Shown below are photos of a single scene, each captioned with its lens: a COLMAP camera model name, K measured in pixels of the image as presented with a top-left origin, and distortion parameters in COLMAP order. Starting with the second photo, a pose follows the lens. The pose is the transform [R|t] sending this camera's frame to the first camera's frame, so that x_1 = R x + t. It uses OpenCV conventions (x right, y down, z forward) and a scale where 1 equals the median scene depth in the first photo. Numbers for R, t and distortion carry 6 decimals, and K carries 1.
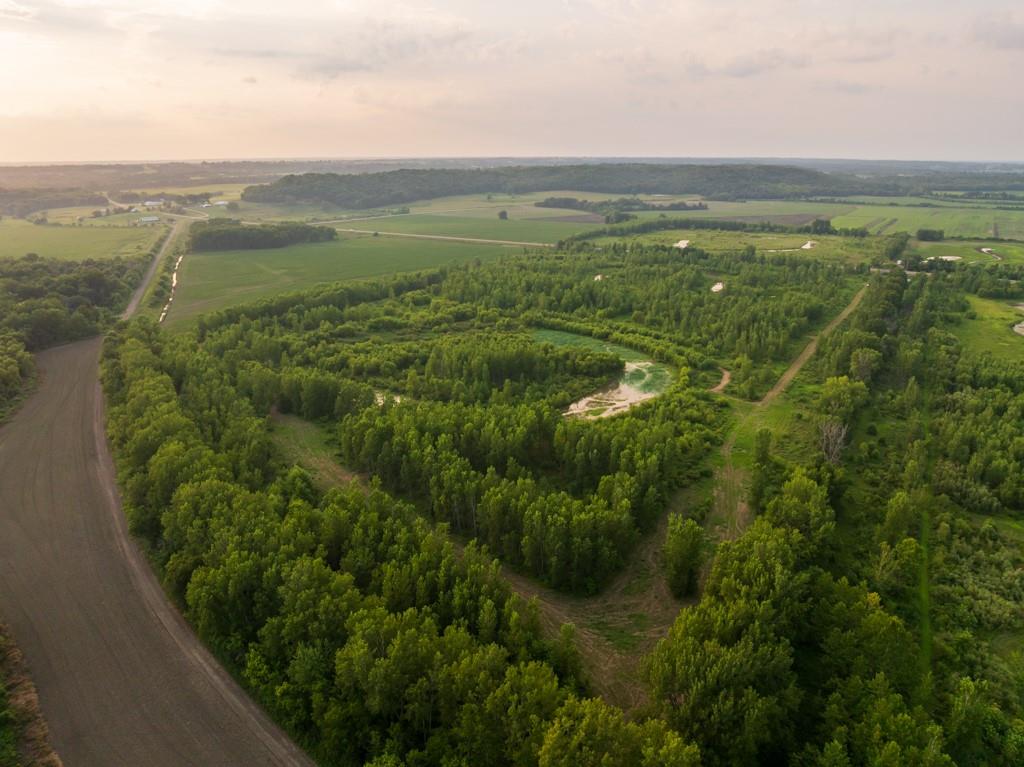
lens RADIAL K [[722.3, 0, 512.5], [0, 722.3, 385.6], [0, 0, 1]] dist [-0.034875, 0.011892]
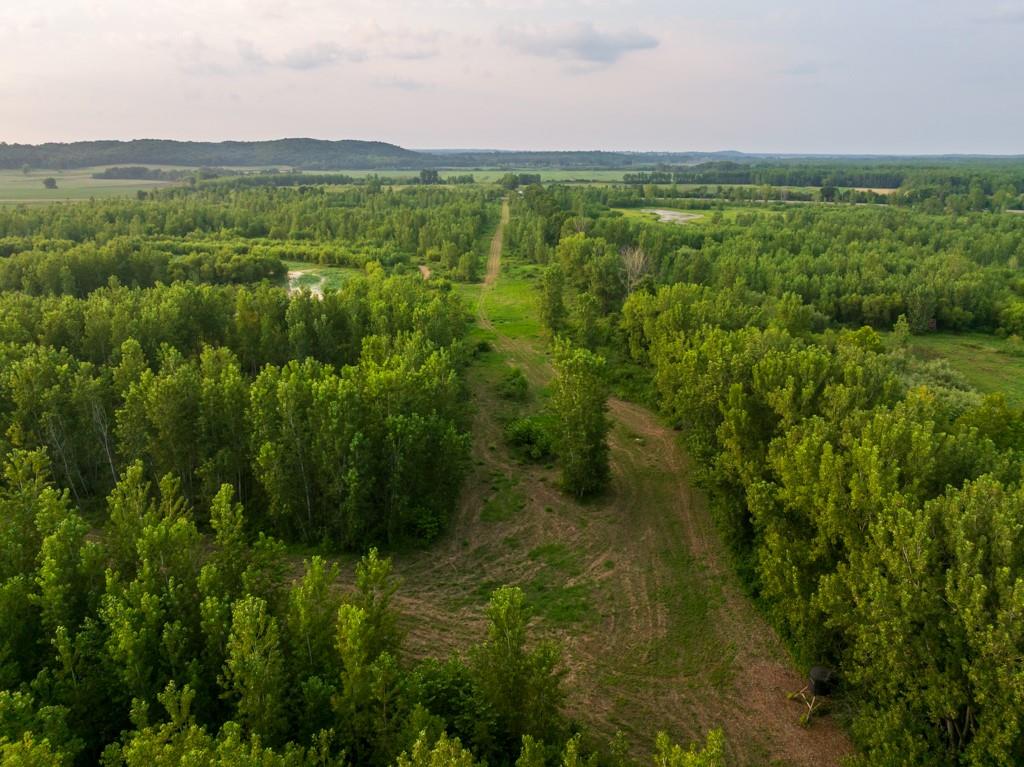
lens RADIAL K [[722.3, 0, 507.5], [0, 722.3, 383.9], [0, 0, 1]] dist [-0.034875, 0.011892]
pose [[0.851765, -0.155200, 0.500409, -0.029735], [0.157277, 0.986810, 0.038348, 0.084084], [-0.499760, 0.046039, 0.864940, 0.266143]]
